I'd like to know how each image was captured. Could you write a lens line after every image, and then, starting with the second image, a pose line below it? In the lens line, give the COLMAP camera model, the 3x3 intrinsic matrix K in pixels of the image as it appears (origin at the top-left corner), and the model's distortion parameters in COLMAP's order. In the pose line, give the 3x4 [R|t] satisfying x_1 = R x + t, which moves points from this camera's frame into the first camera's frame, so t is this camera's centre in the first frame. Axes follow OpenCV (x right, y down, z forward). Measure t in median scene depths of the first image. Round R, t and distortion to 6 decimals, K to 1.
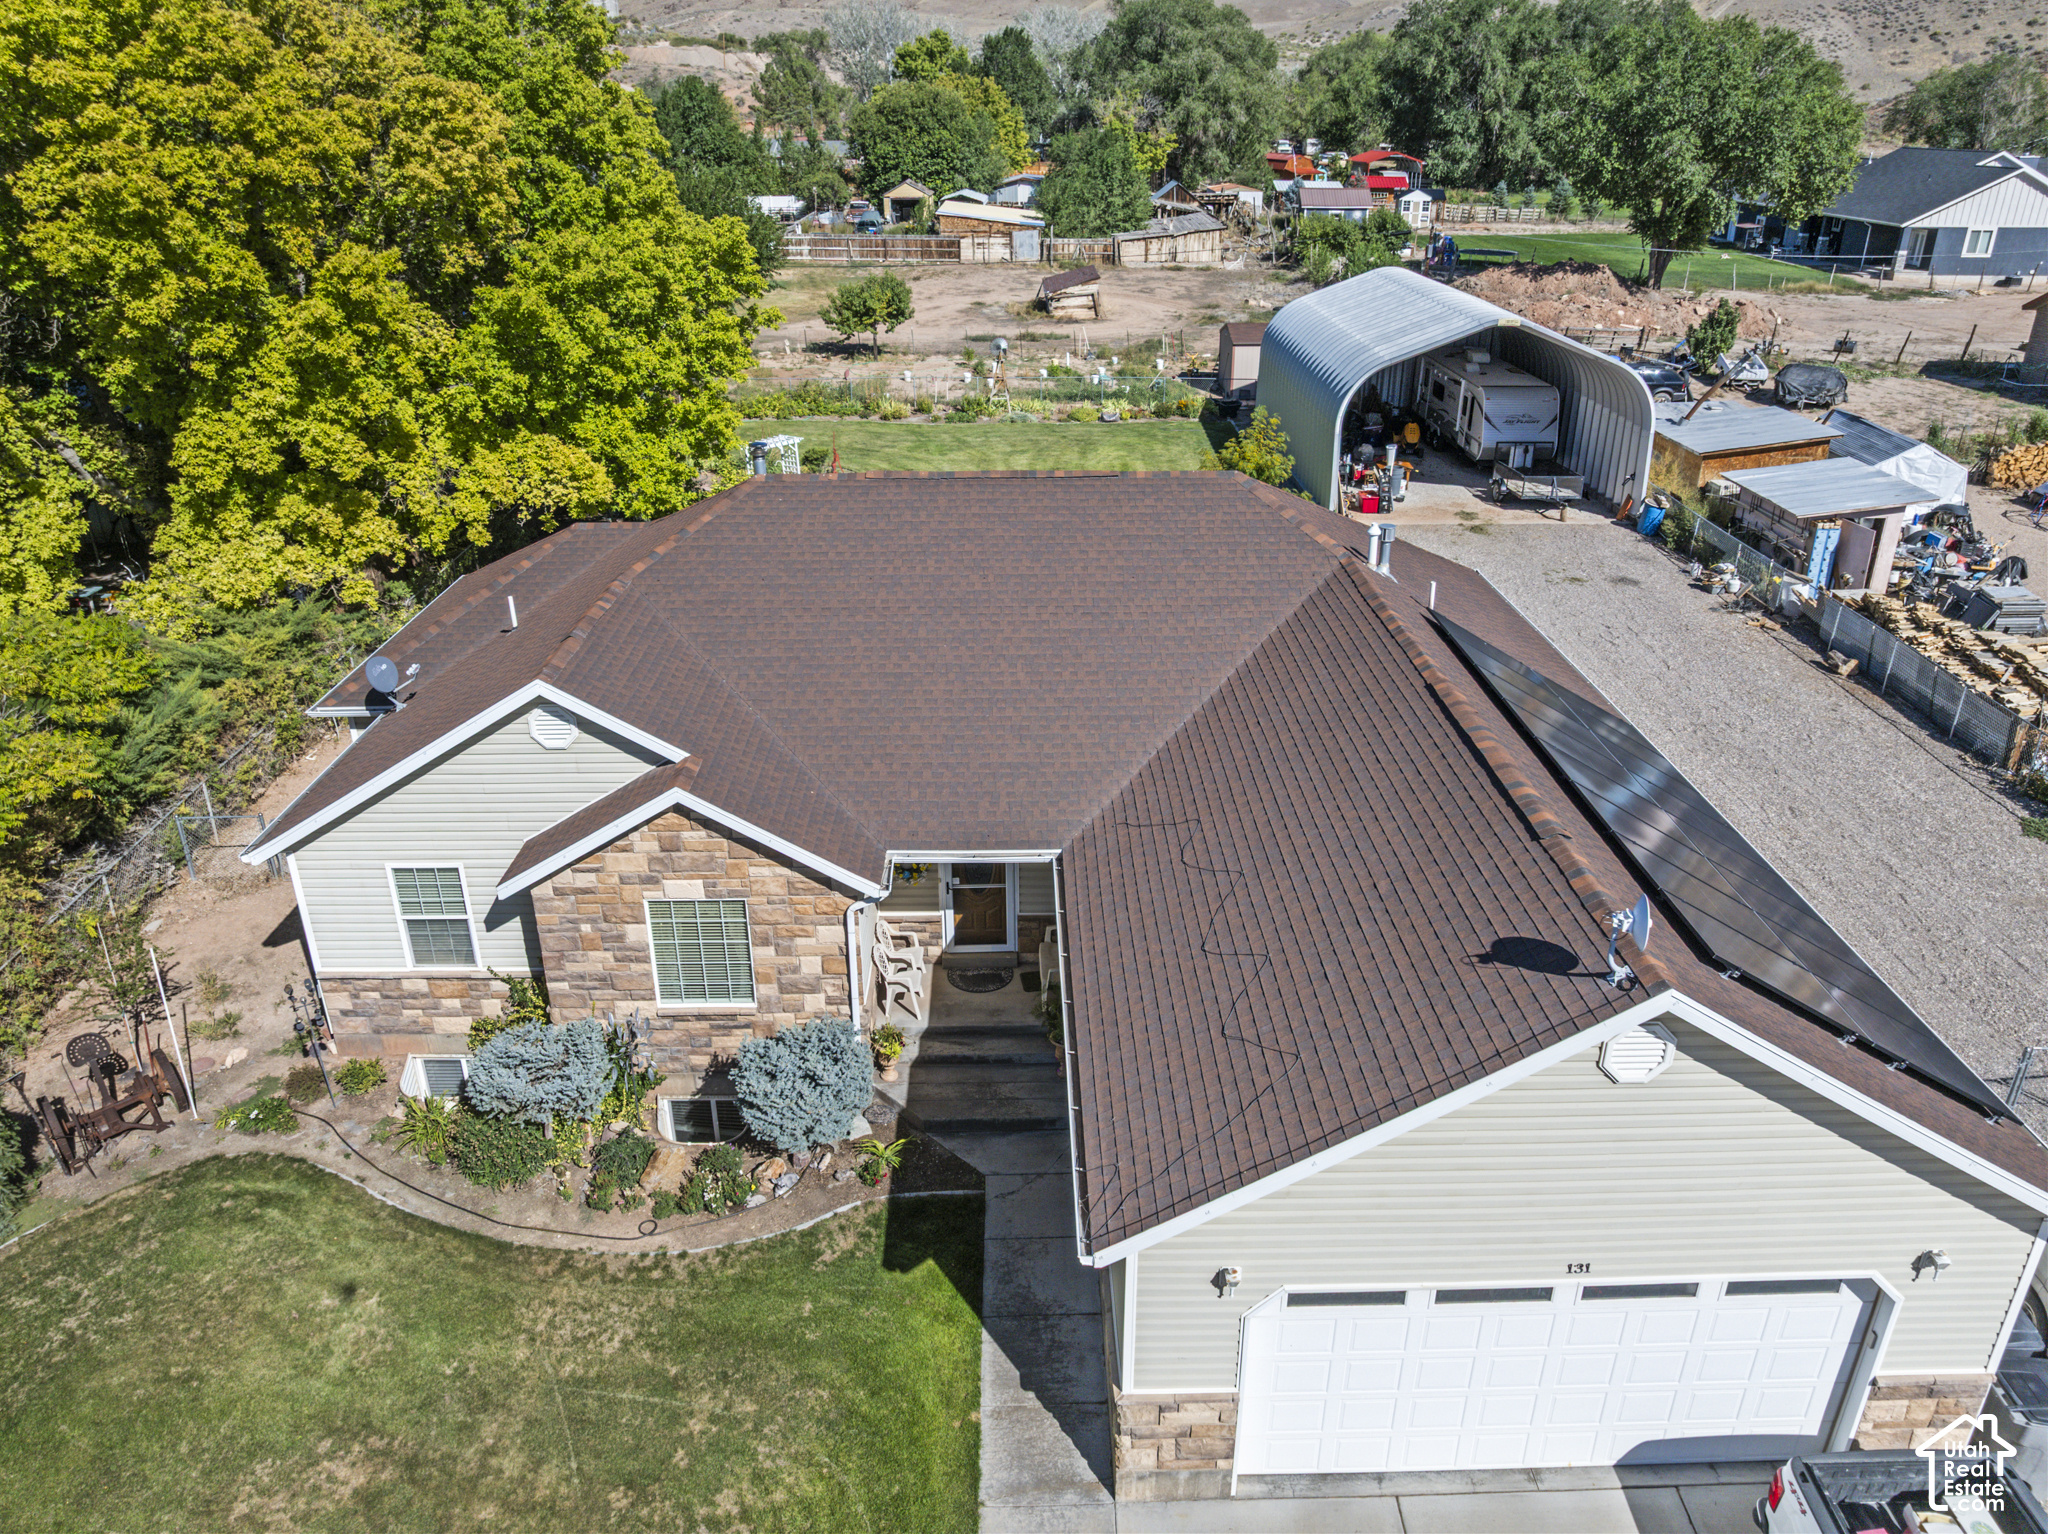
lens RADIAL K [[1440.1, 0, 1028.0], [0, 1440.1, 761.6], [0, 0, 1]] dist [-0.040770, 0.005963]
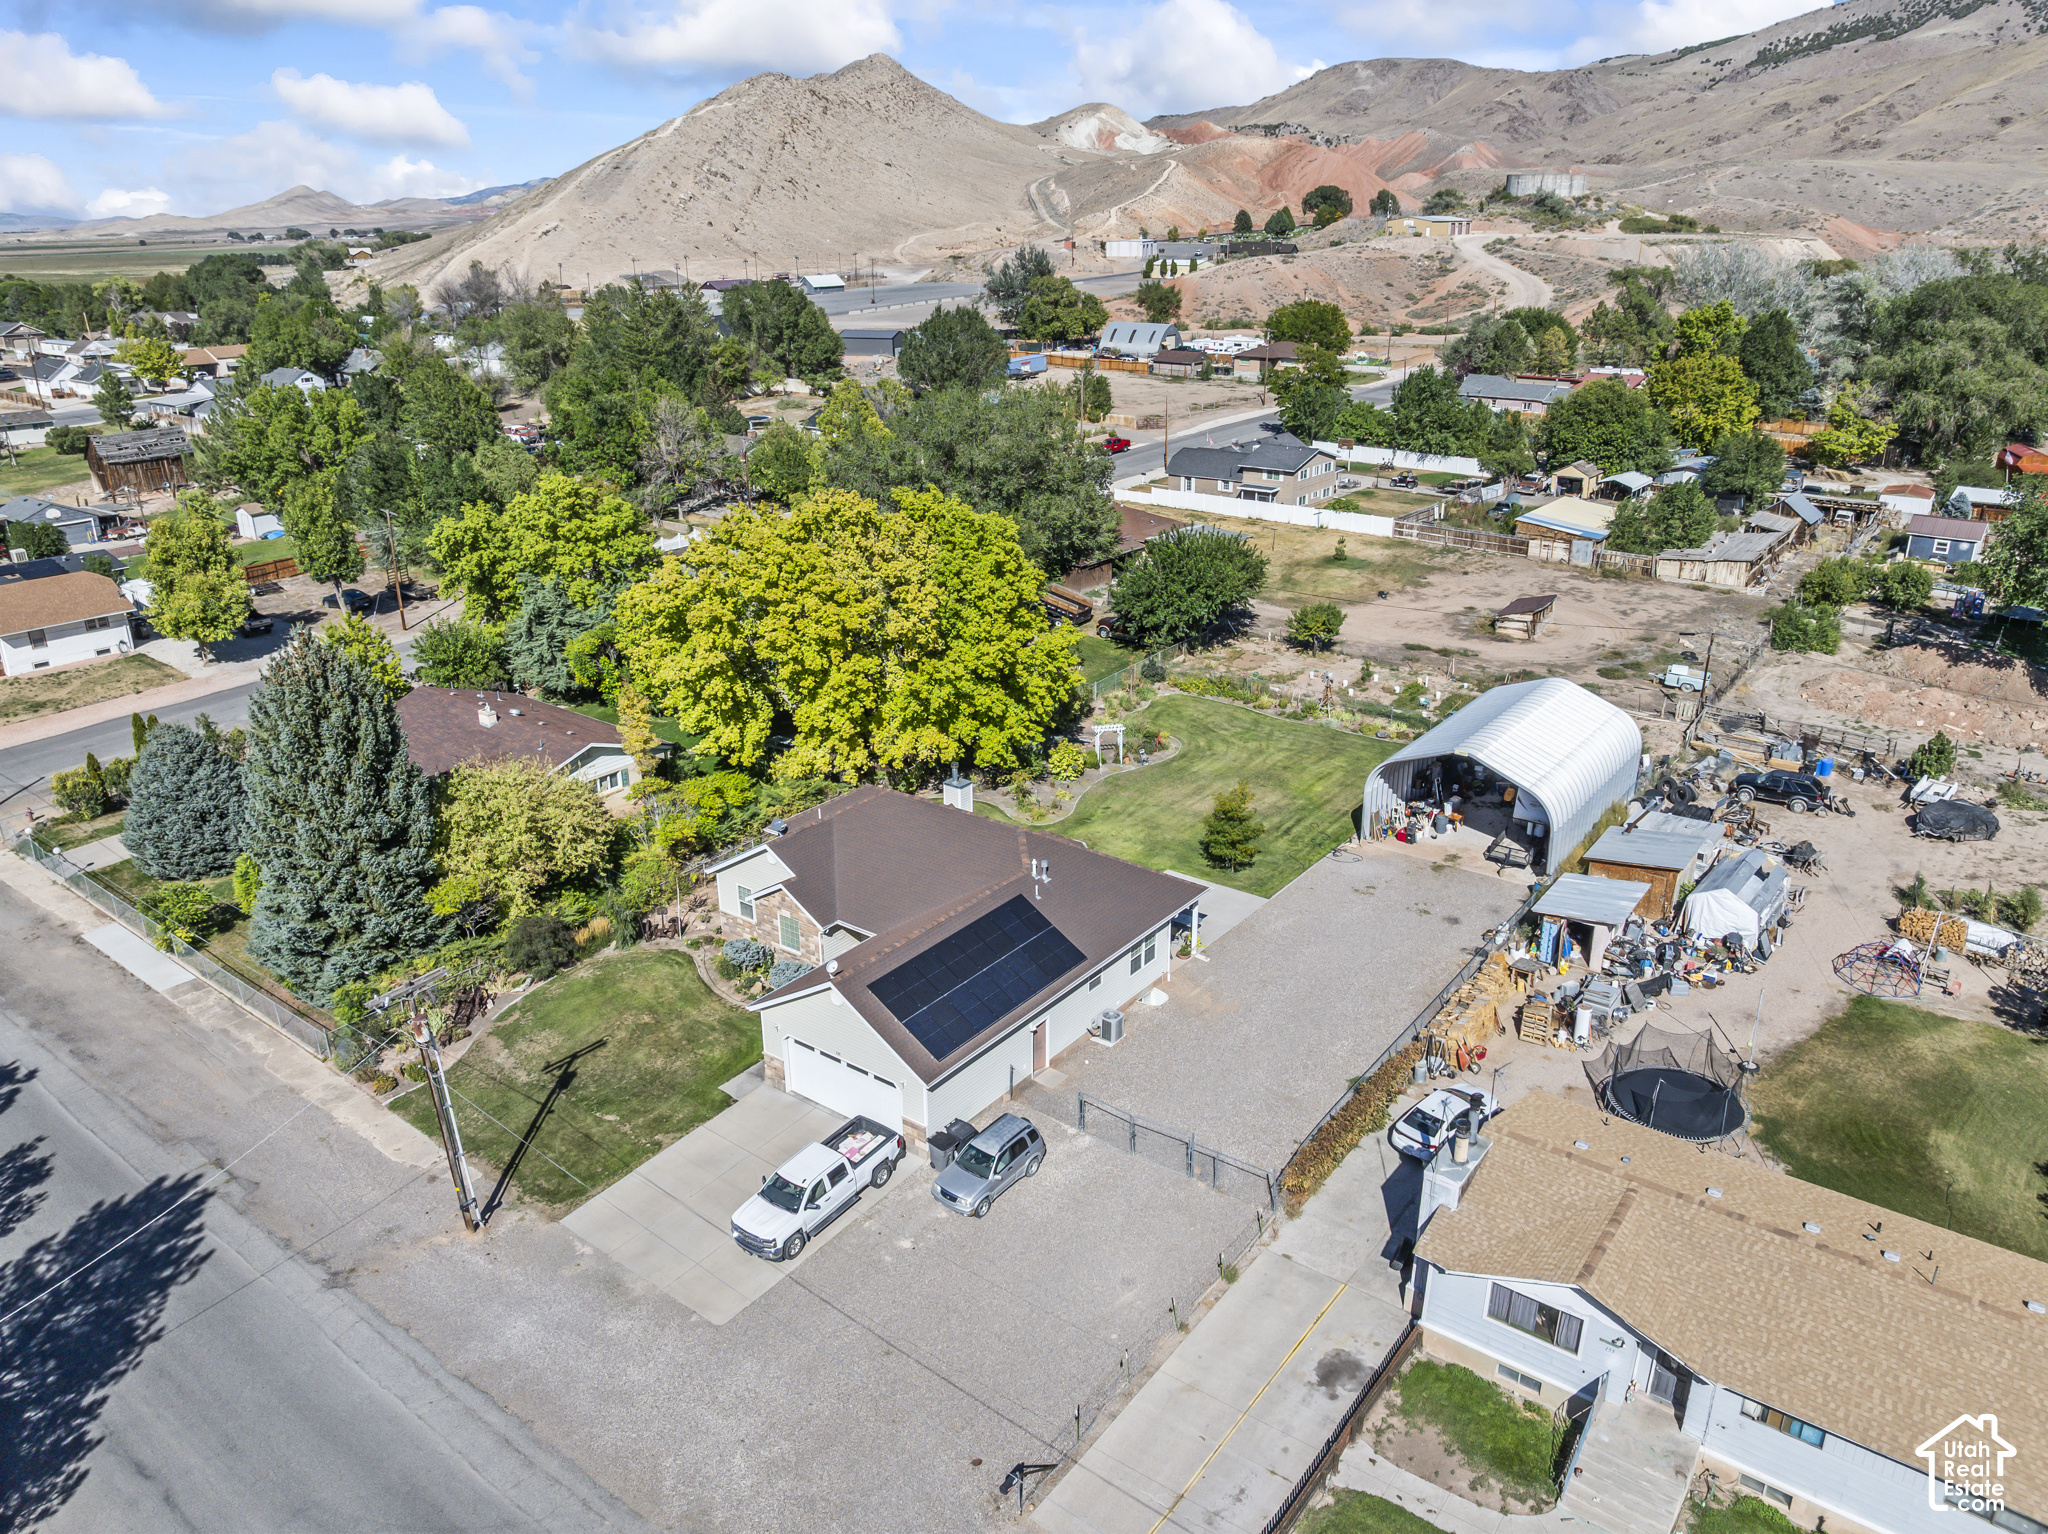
lens RADIAL K [[1429.4, 0, 1031.8], [0, 1429.4, 763.9], [0, 0, 1]] dist [-0.035392, -0.008827]
pose [[0.793789, 0.216273, -0.568441, 1.243421], [-0.251624, 0.967679, 0.016794, -0.275676], [0.553700, 0.129702, 0.822553, -0.908243]]
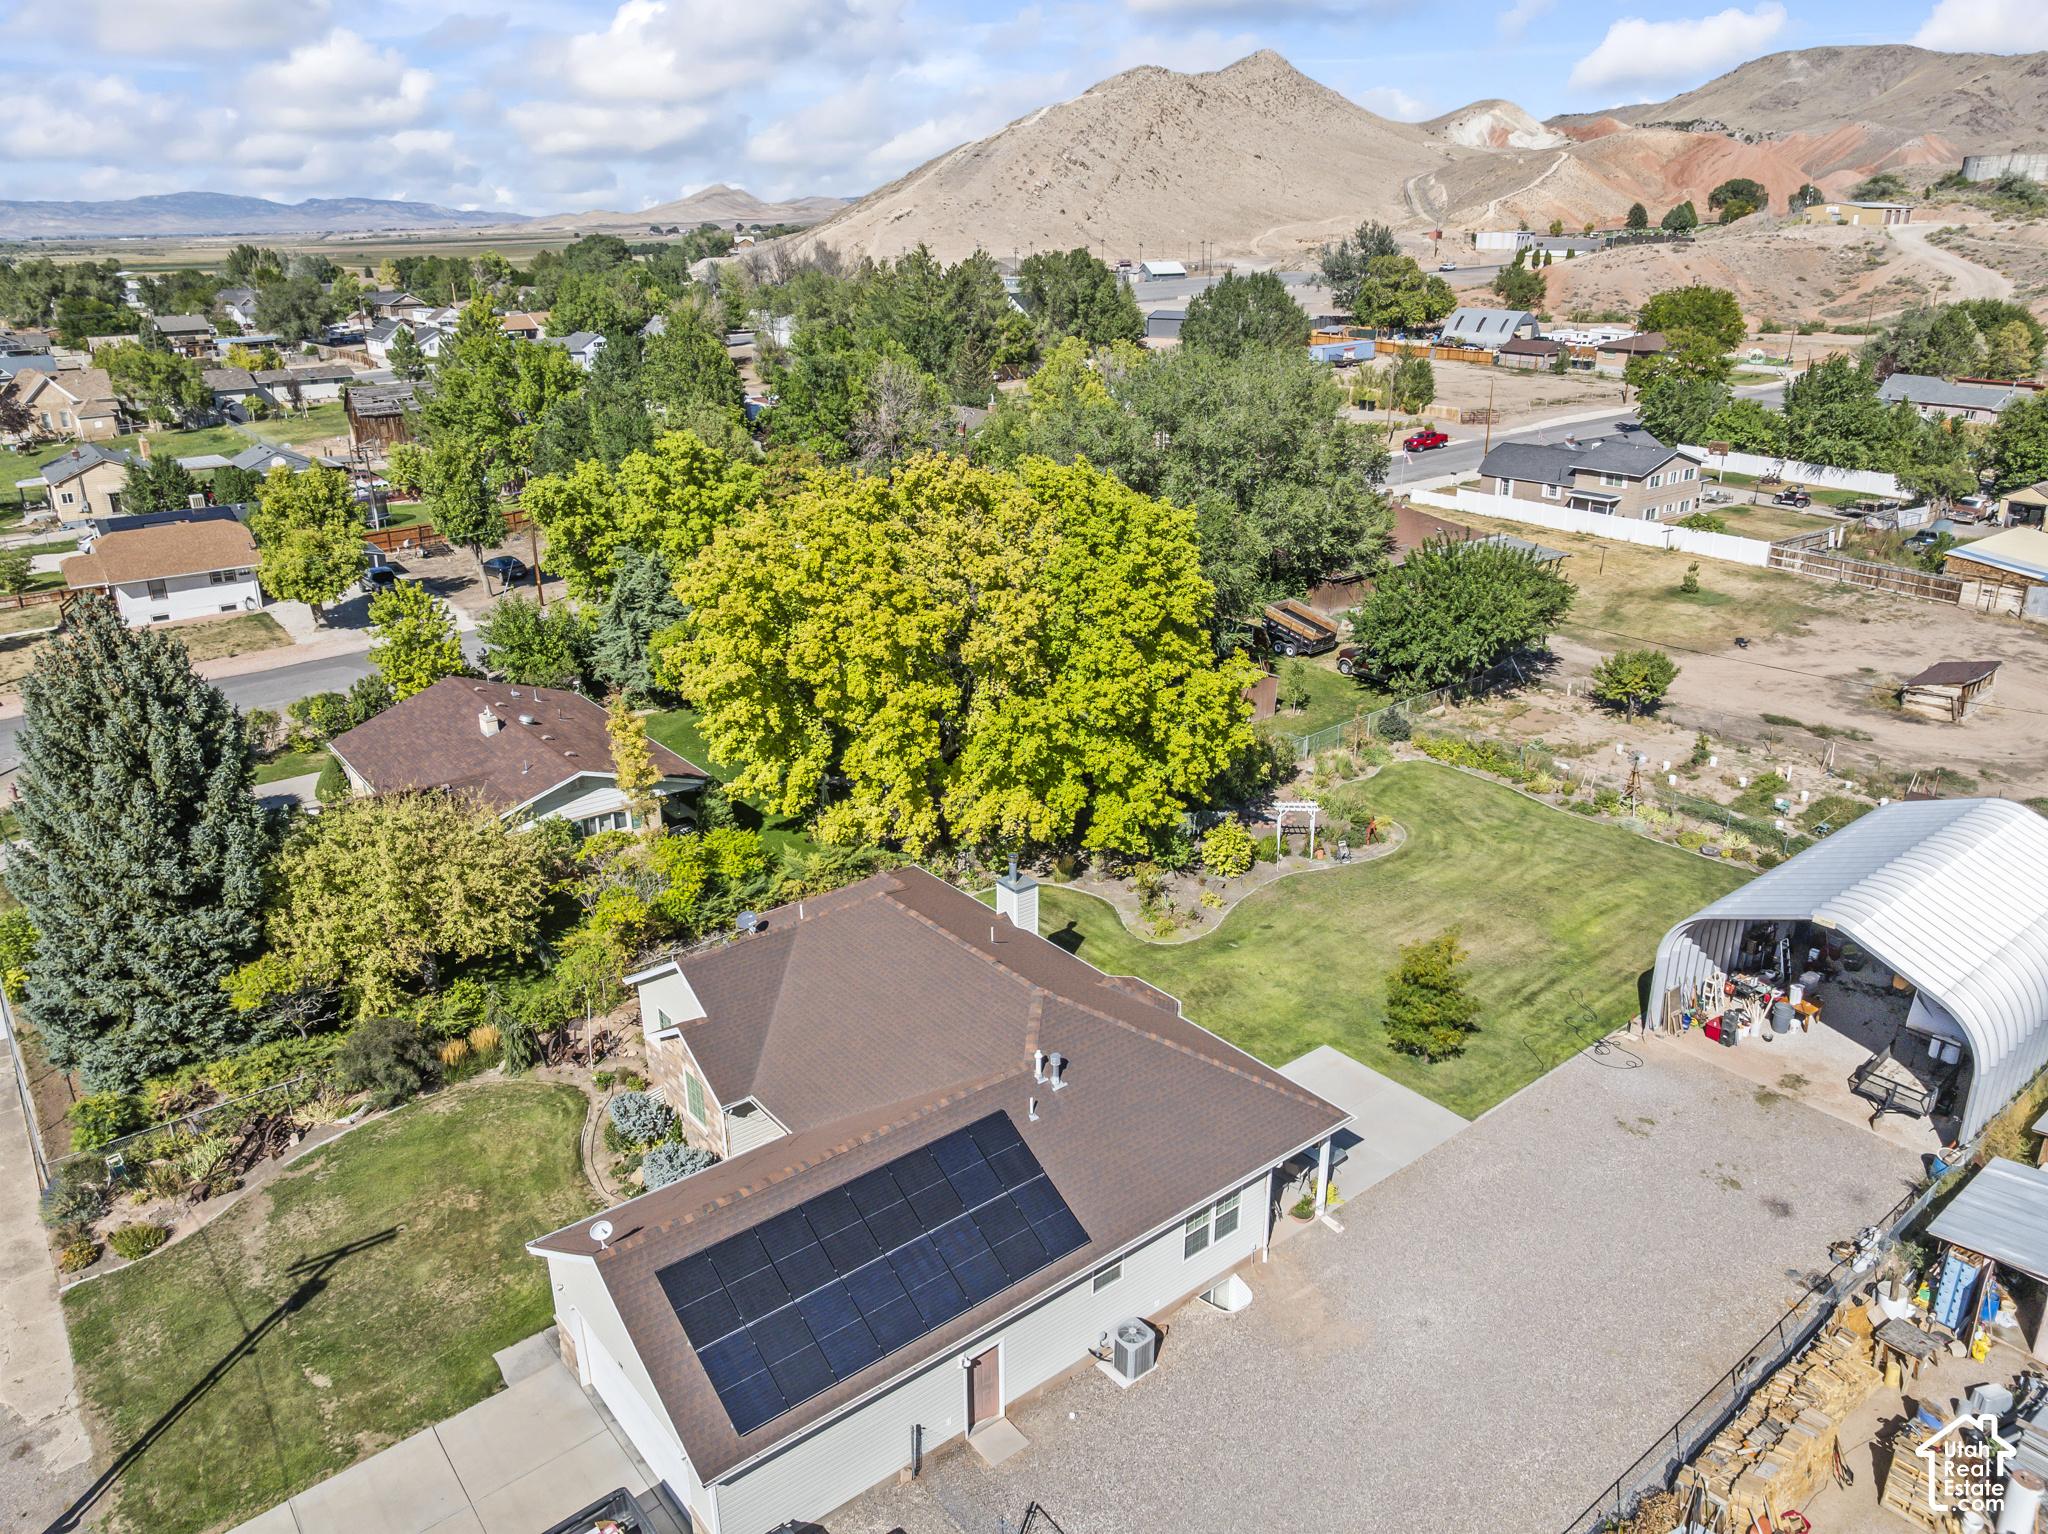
lens RADIAL K [[1433.8, 0, 1032.6], [0, 1433.8, 762.0], [0, 0, 1]] dist [-0.041599, 0.005891]
pose [[0.621046, 0.277868, -0.732865, 0.968659], [-0.326178, 0.941858, 0.080697, -0.437308], [0.712678, 0.188928, 0.675571, -0.141420]]
